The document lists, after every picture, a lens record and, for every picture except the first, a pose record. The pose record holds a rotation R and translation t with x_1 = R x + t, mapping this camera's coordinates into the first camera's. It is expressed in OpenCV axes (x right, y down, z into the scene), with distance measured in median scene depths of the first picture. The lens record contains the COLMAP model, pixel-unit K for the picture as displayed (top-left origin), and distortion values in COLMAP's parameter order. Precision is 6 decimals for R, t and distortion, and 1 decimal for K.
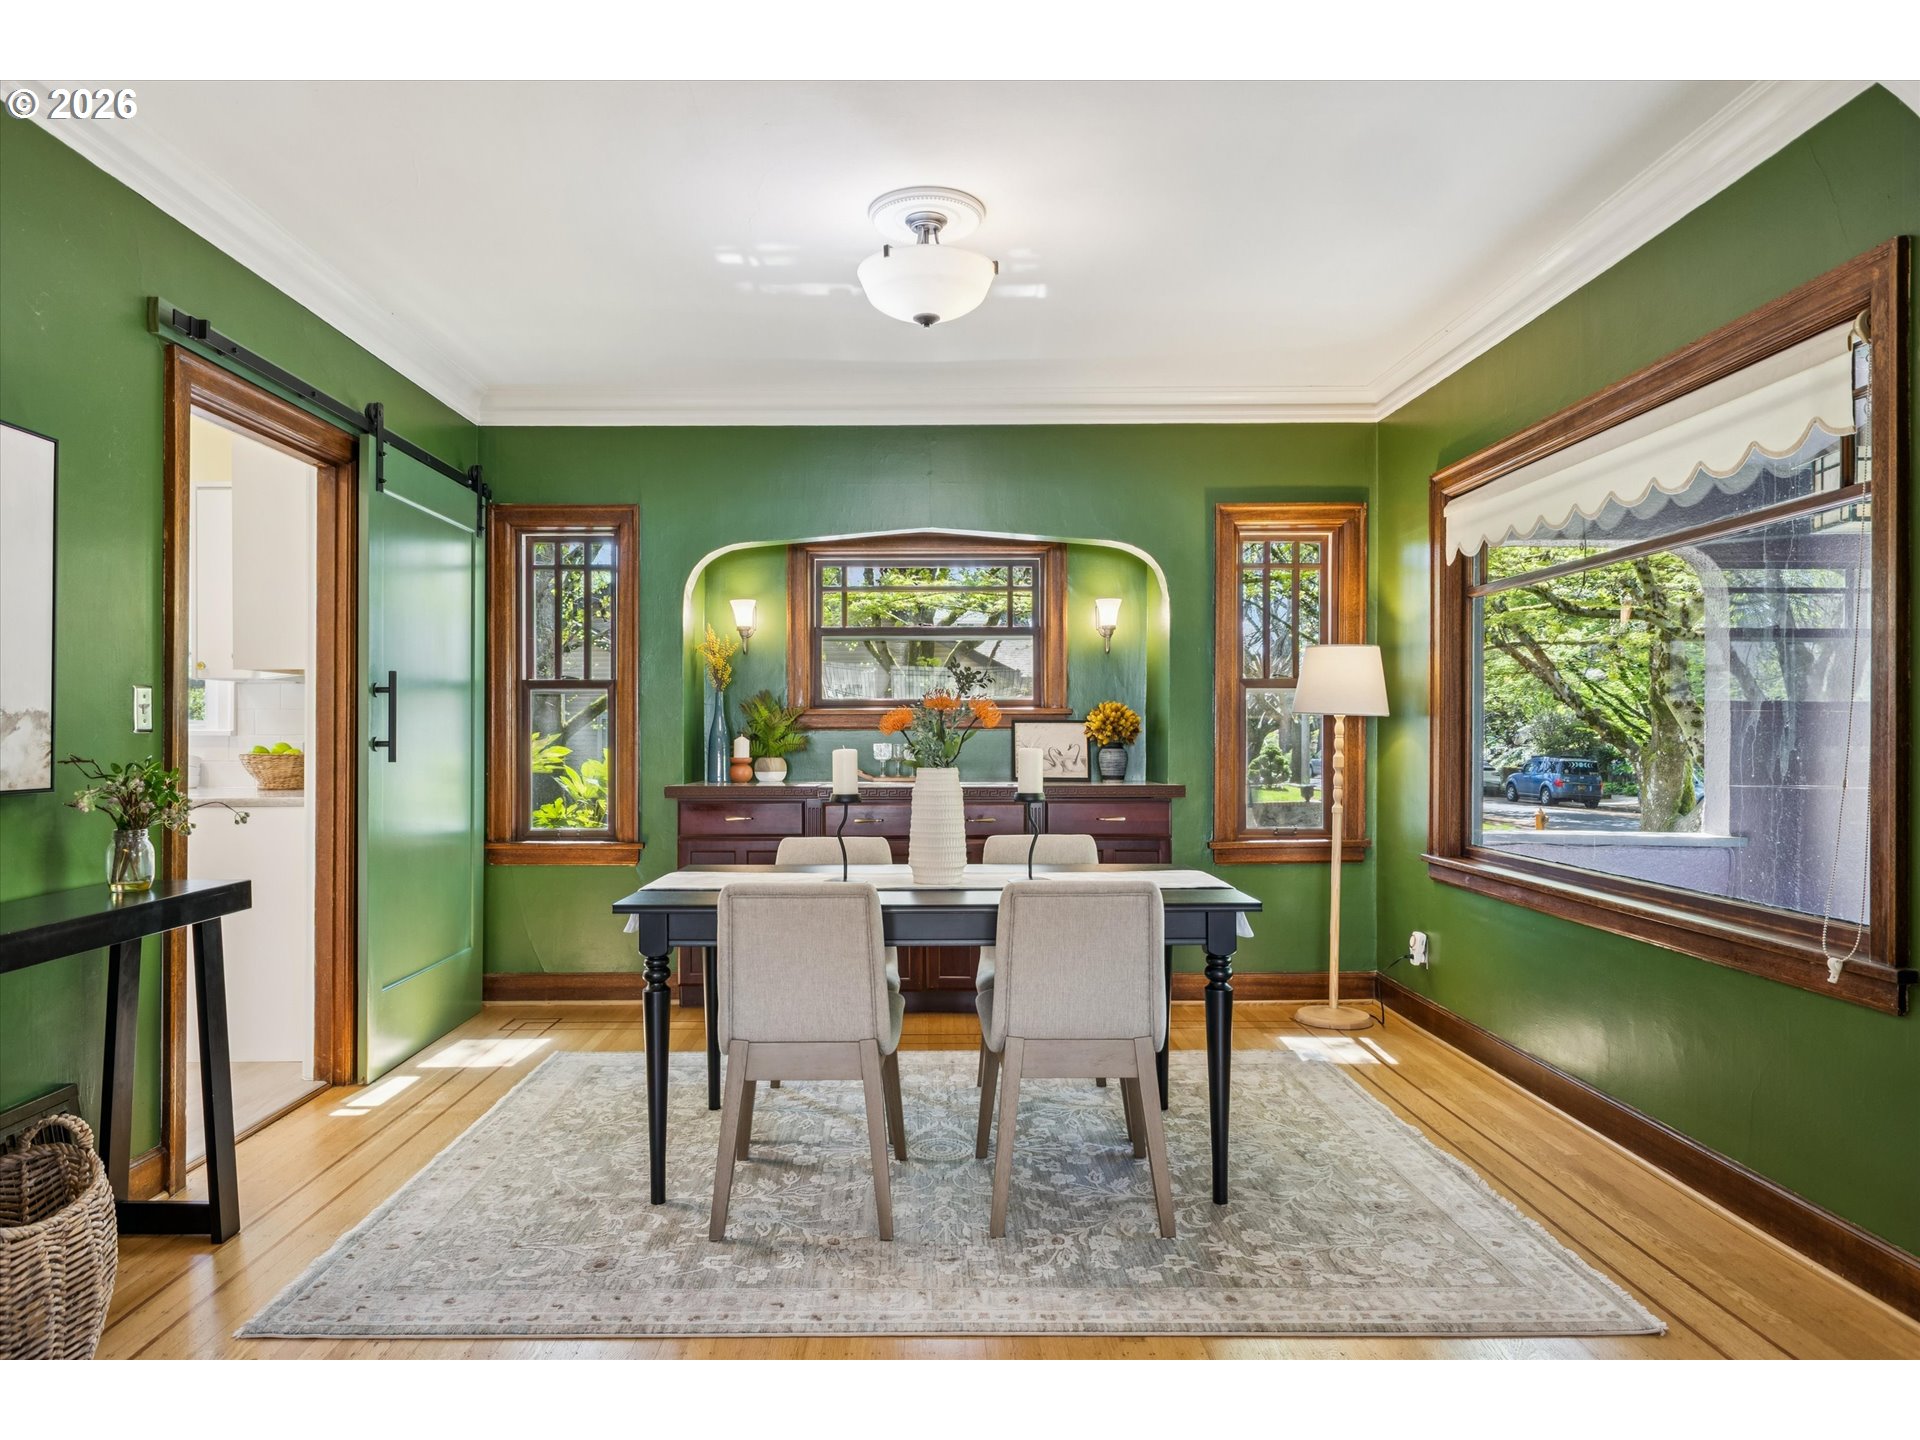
lens RADIAL K [[1054.3, 0, 954.4], [0, 1054.3, 713.7], [0, 0, 1]] dist [0.003202, -0.000304]
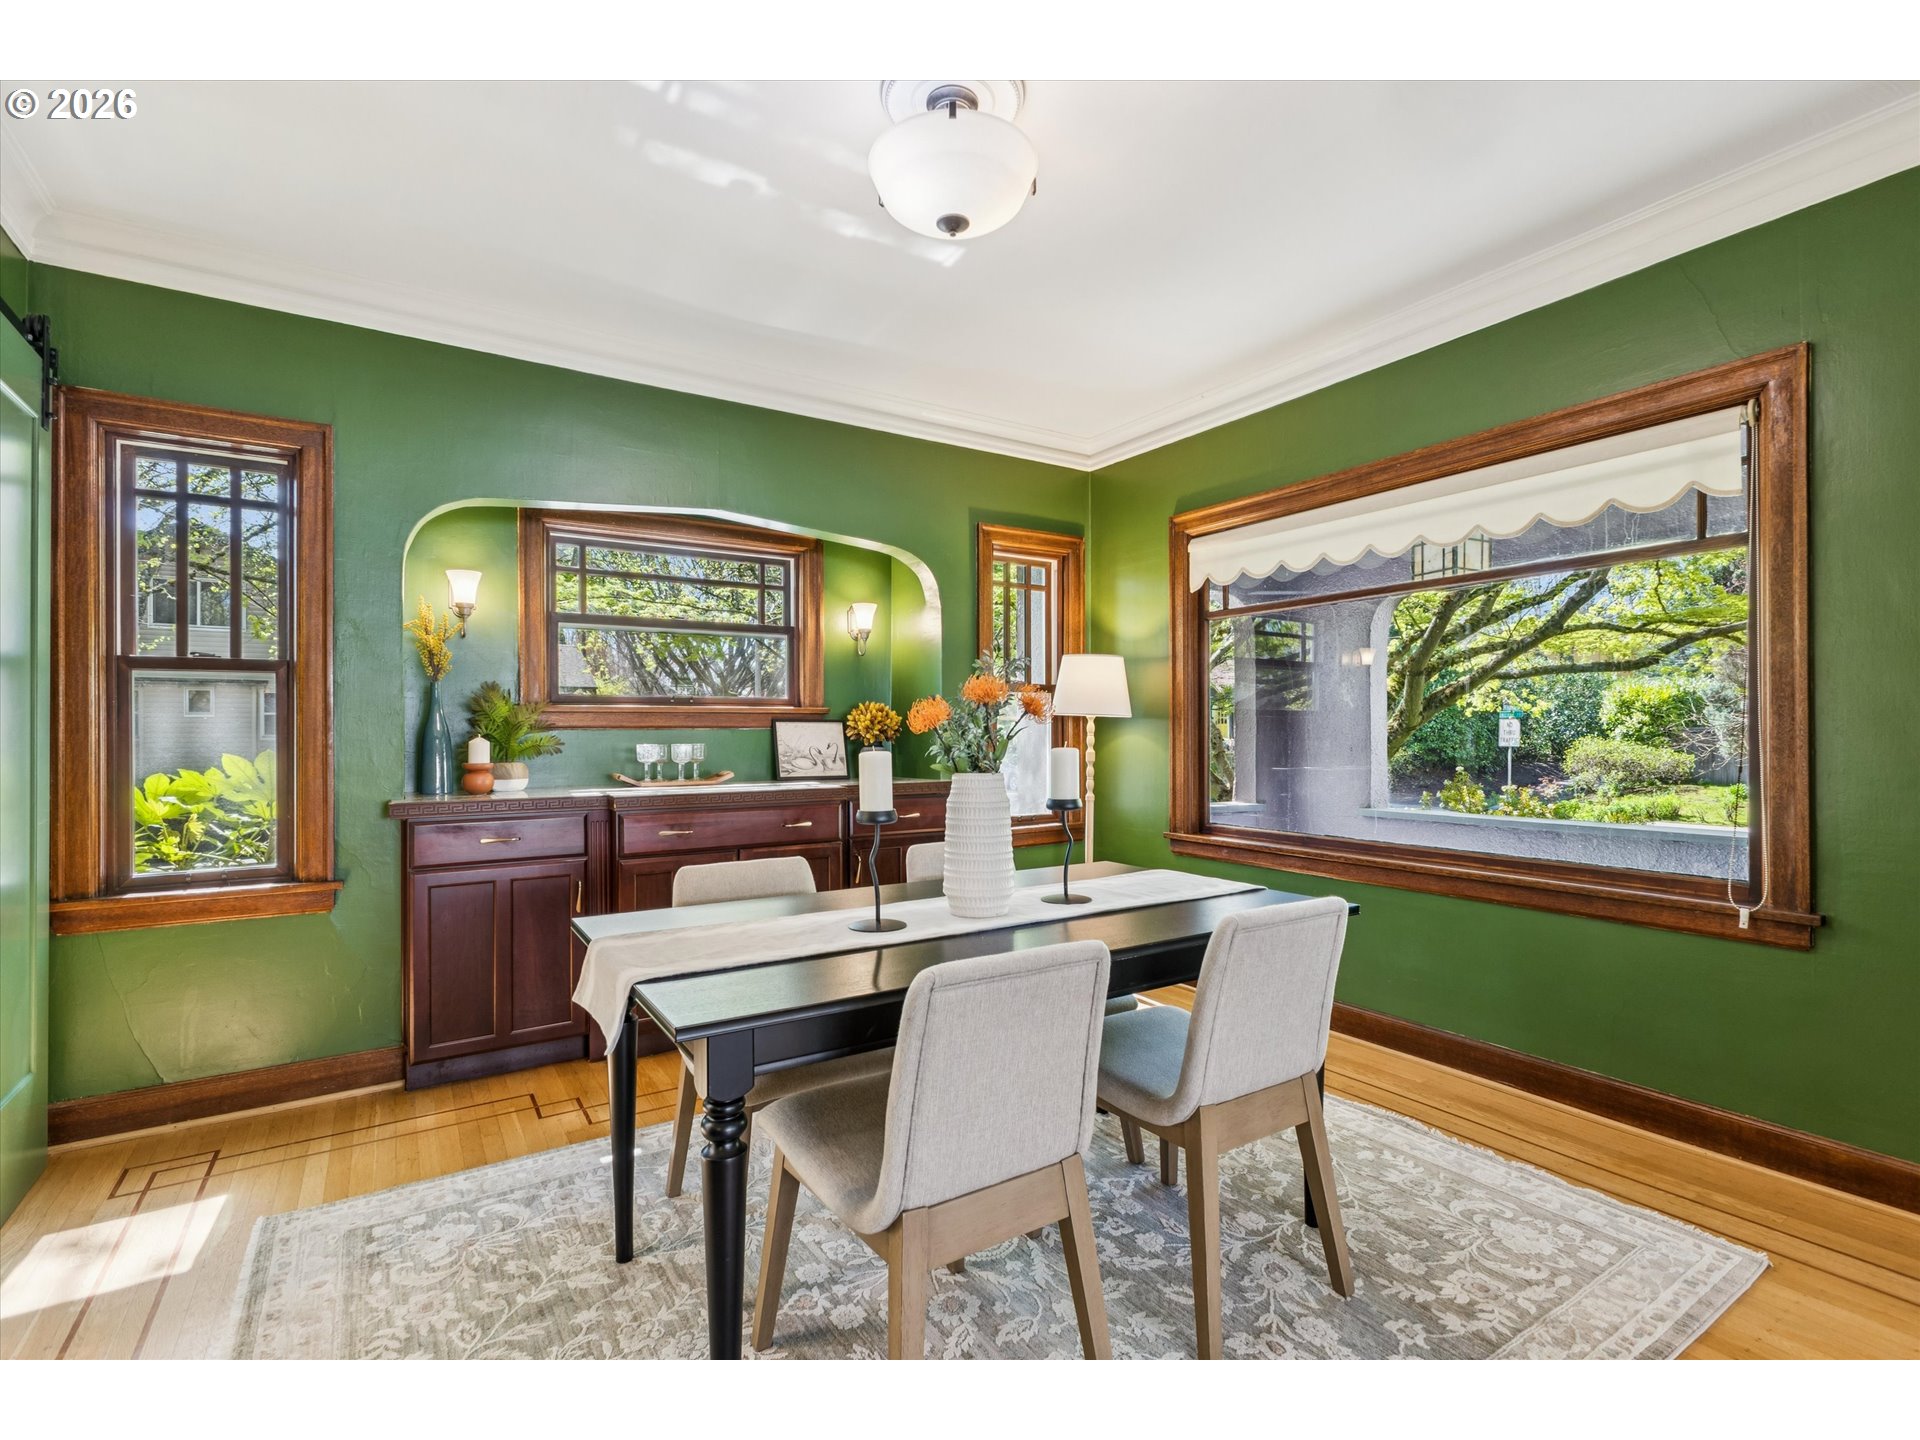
lens RADIAL K [[837.2, 0, 960.0], [0, 837.2, 720.0], [0, 0, 1]] dist [0.009404, -0.003105]
pose [[0.866515, 0.005331, 0.499122, -0.213791], [-0.006910, 0.999975, 0.001315, 0.005287], [-0.499103, -0.004588, 0.866531, 0.267038]]
